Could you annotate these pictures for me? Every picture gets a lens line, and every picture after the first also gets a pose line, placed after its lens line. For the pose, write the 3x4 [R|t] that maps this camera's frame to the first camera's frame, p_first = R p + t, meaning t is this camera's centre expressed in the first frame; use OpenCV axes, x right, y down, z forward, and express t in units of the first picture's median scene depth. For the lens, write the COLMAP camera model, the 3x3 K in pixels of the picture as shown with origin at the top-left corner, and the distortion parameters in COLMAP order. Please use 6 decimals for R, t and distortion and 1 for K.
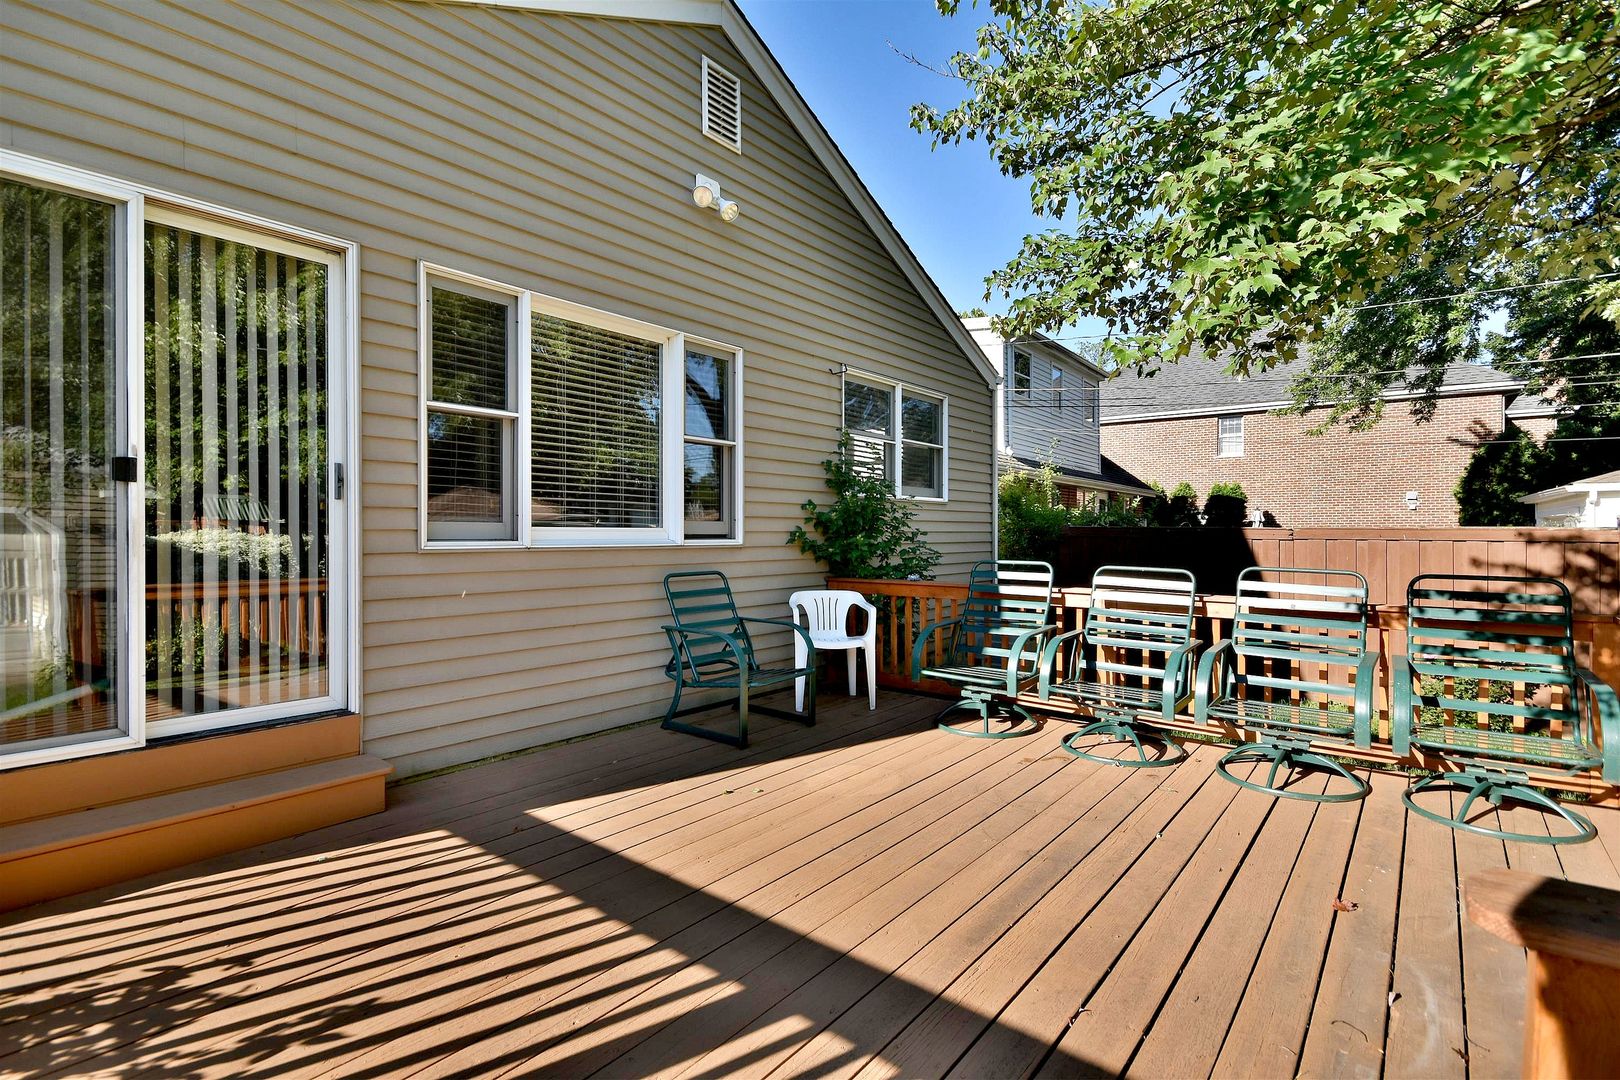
lens RADIAL K [[773.7, 0, 813.1], [0, 773.7, 537.4], [0, 0, 1]] dist [0.000475, -0.000049]
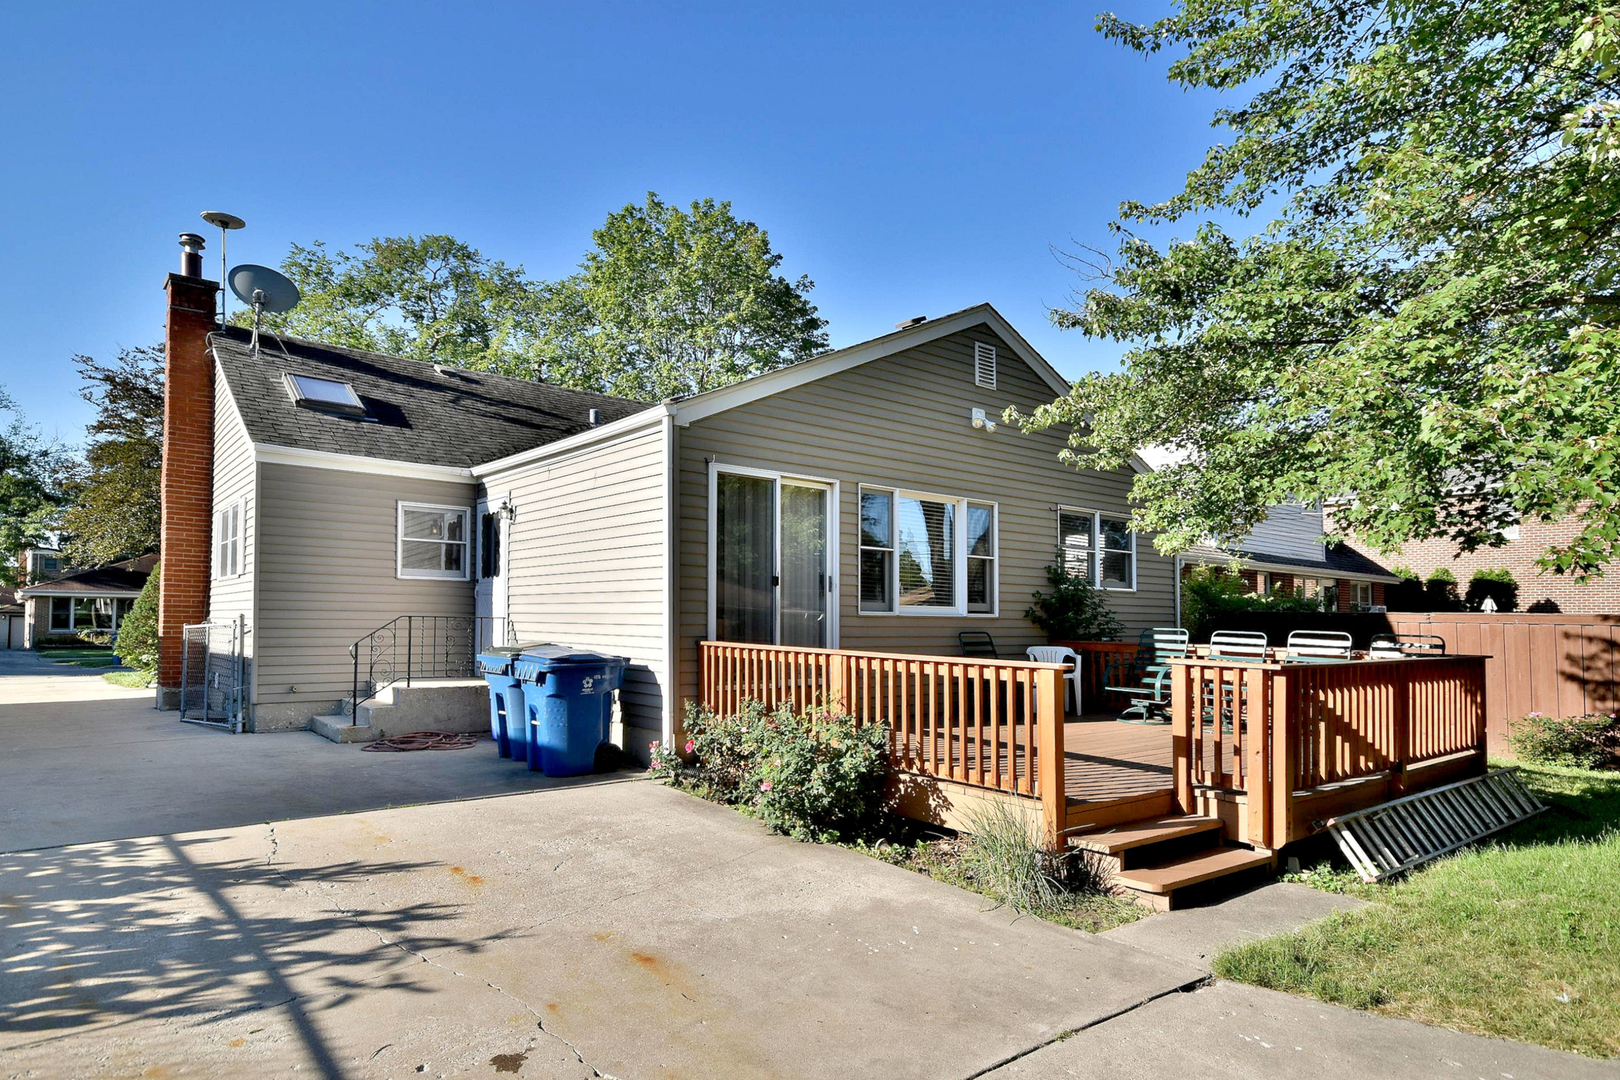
lens RADIAL K [[899.6, 0, 802.7], [0, 899.6, 549.3], [0, 0, 1]] dist [-0.002833, -0.006199]
pose [[0.973519, -0.005476, -0.228539, -0.054690], [-0.013805, 0.996480, -0.082685, 0.028221], [0.228187, 0.083650, 0.970017, -0.979944]]
